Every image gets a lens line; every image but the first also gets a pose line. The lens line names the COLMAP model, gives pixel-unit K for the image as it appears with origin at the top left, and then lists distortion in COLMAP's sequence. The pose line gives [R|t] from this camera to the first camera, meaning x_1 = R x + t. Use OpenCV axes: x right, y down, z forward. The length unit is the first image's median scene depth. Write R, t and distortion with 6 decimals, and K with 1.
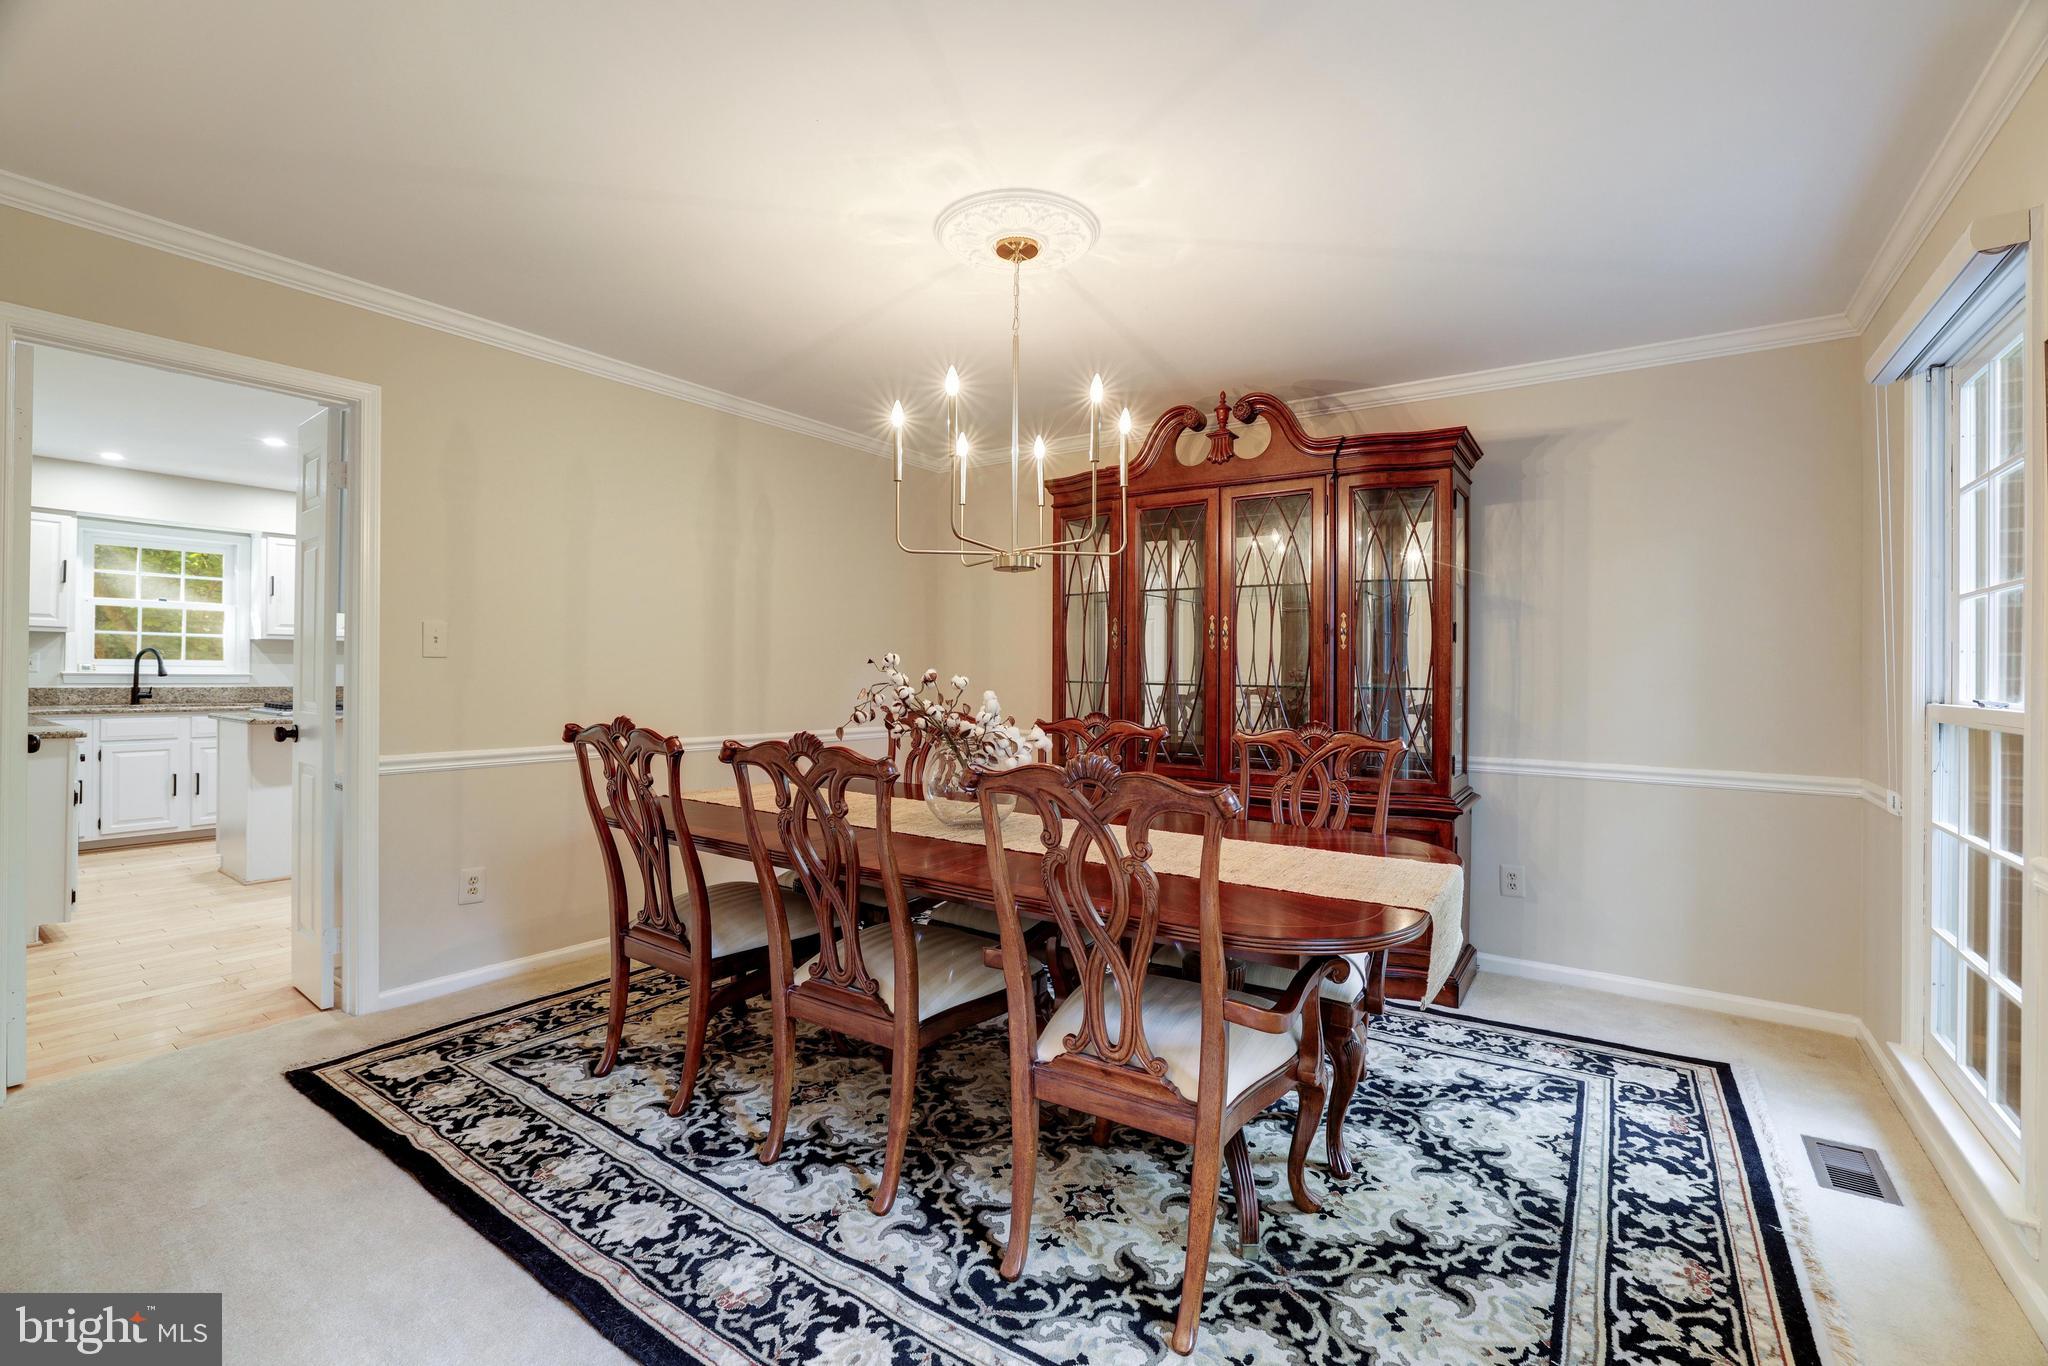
lens RADIAL K [[868.5, 0, 1009.3], [0, 868.5, 674.3], [0, 0, 1]] dist [0.002746, 0.000531]
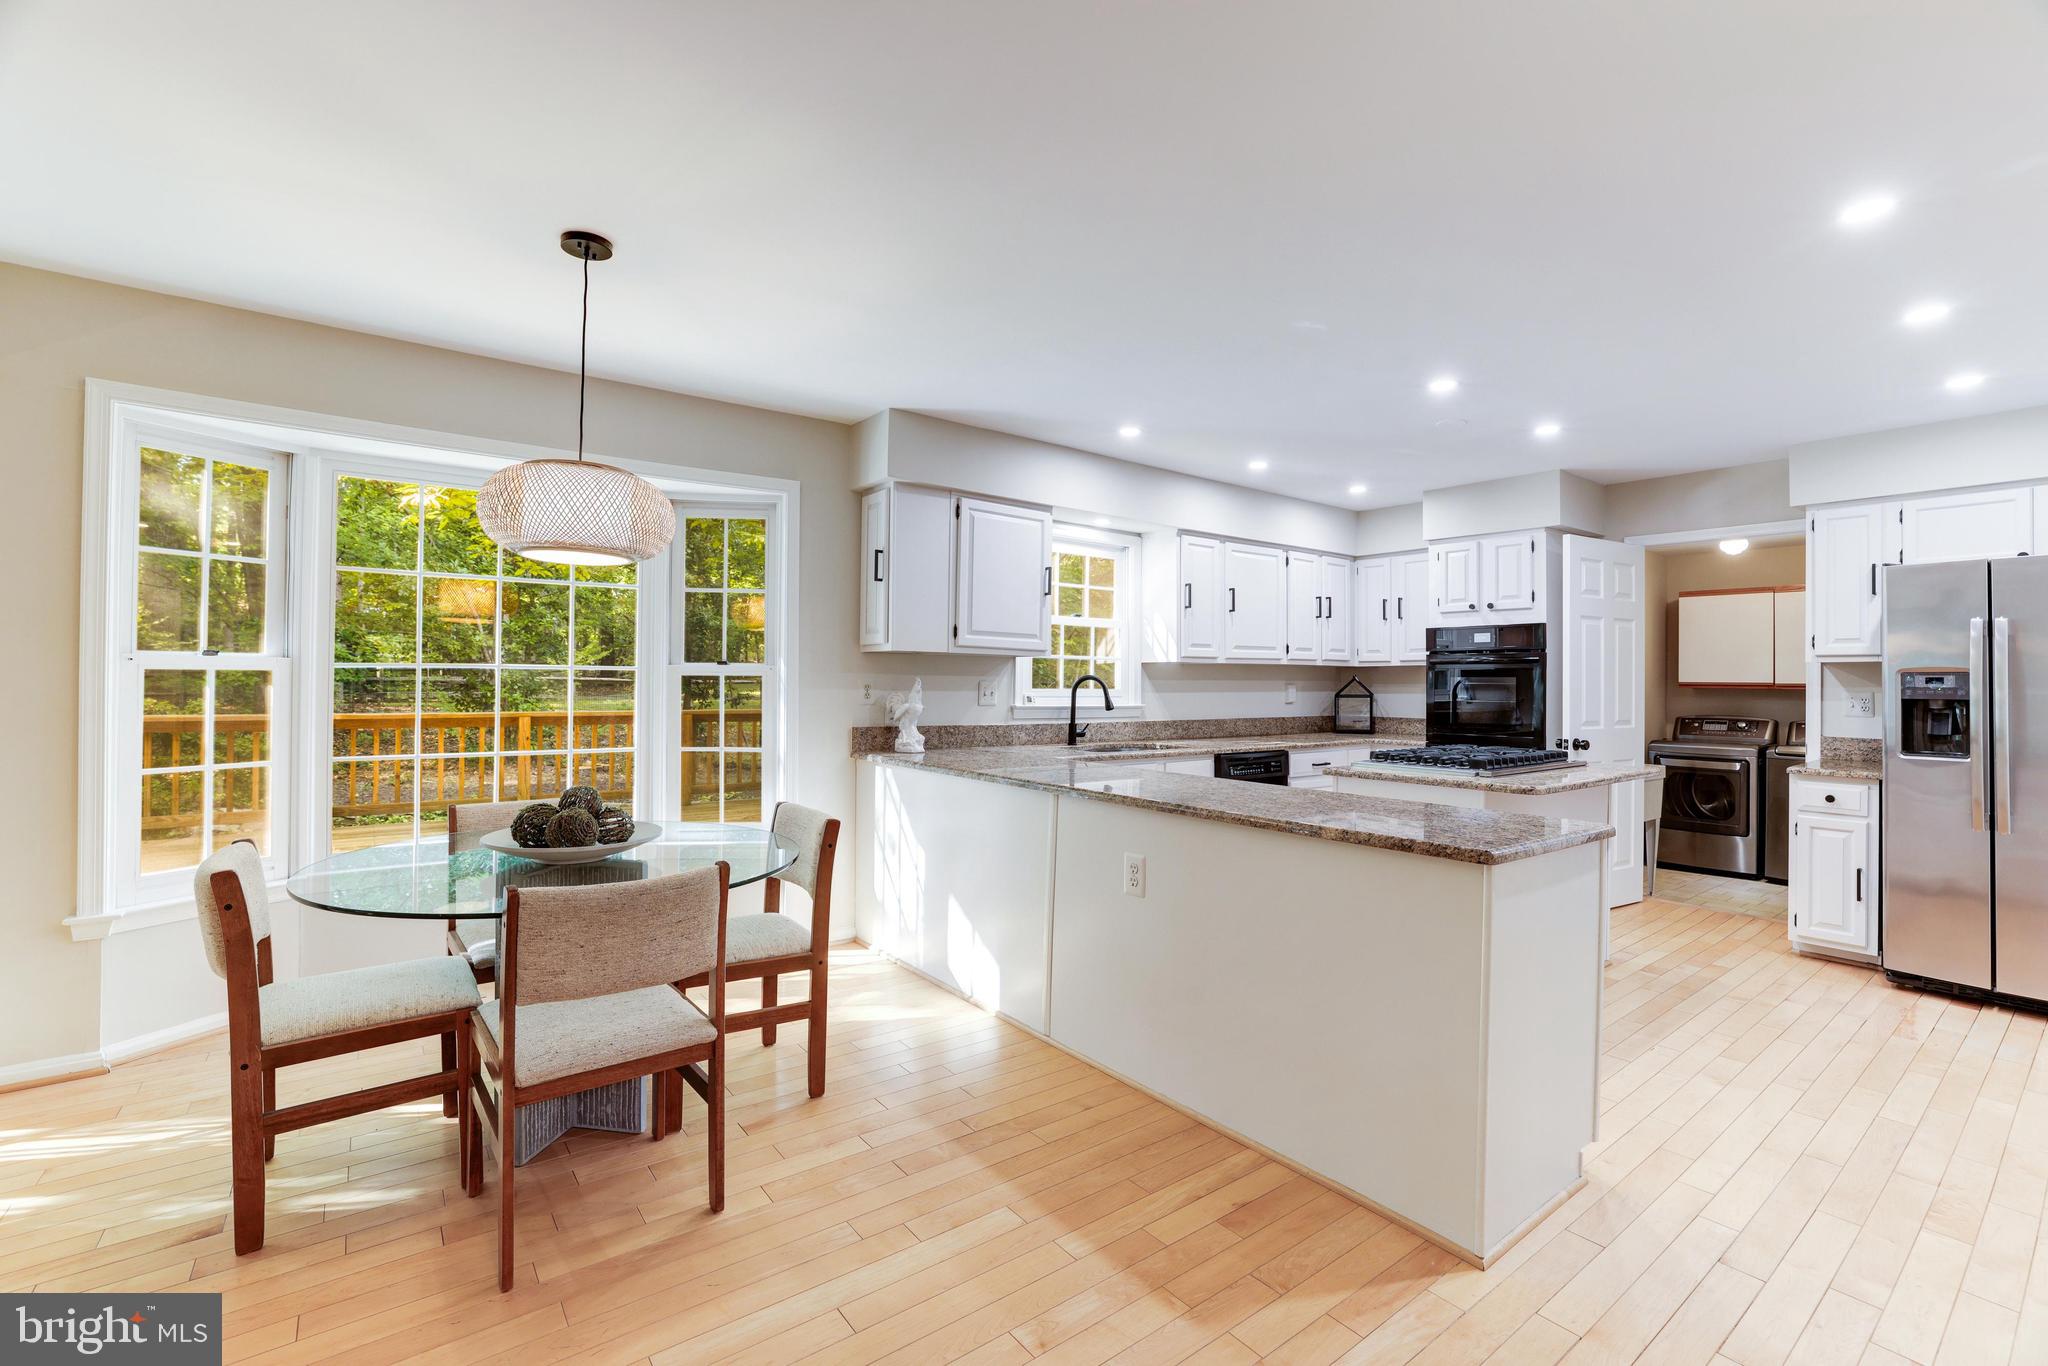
lens RADIAL K [[911.2, 0, 1014.6], [0, 911.2, 669.6], [0, 0, 1]] dist [-0.006729, 0.001369]
pose [[0.956273, -0.004440, -0.292440, -0.807116], [-0.001062, 0.999825, -0.018656, -0.018981], [0.292472, 0.018151, 0.956102, 0.177593]]
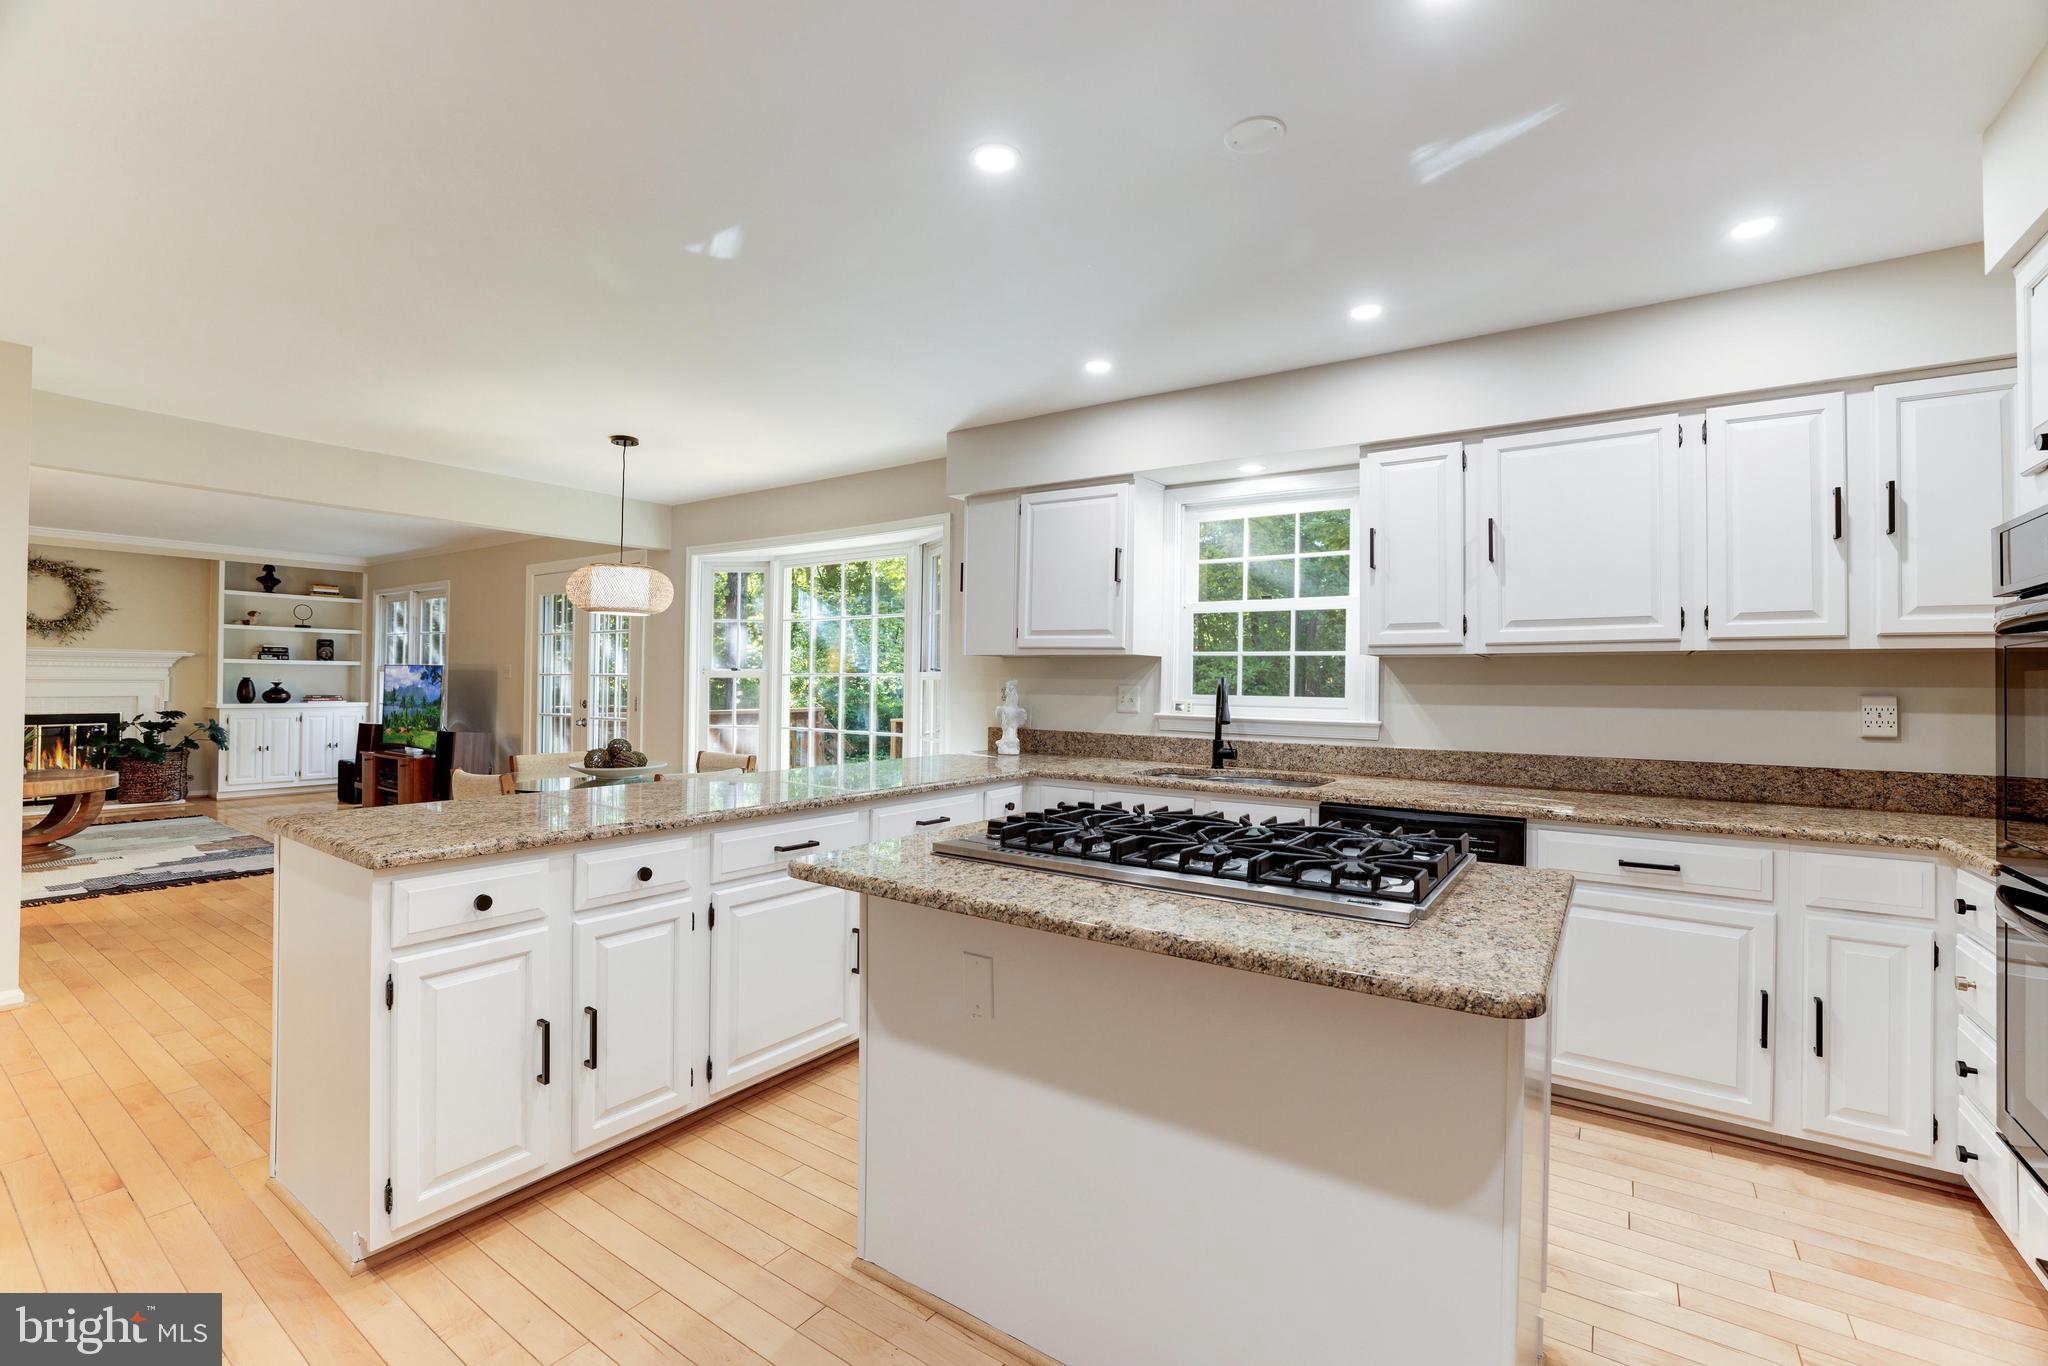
lens RADIAL K [[911.2, 0, 1000.6], [0, 911.2, 678.6], [0, 0, 1]] dist [-0.006729, 0.001369]
pose [[0.017051, -0.014971, -0.999743, -0.355643], [-0.014651, 0.999777, -0.015221, -0.016555], [0.999747, 0.014906, 0.016828, 0.832967]]
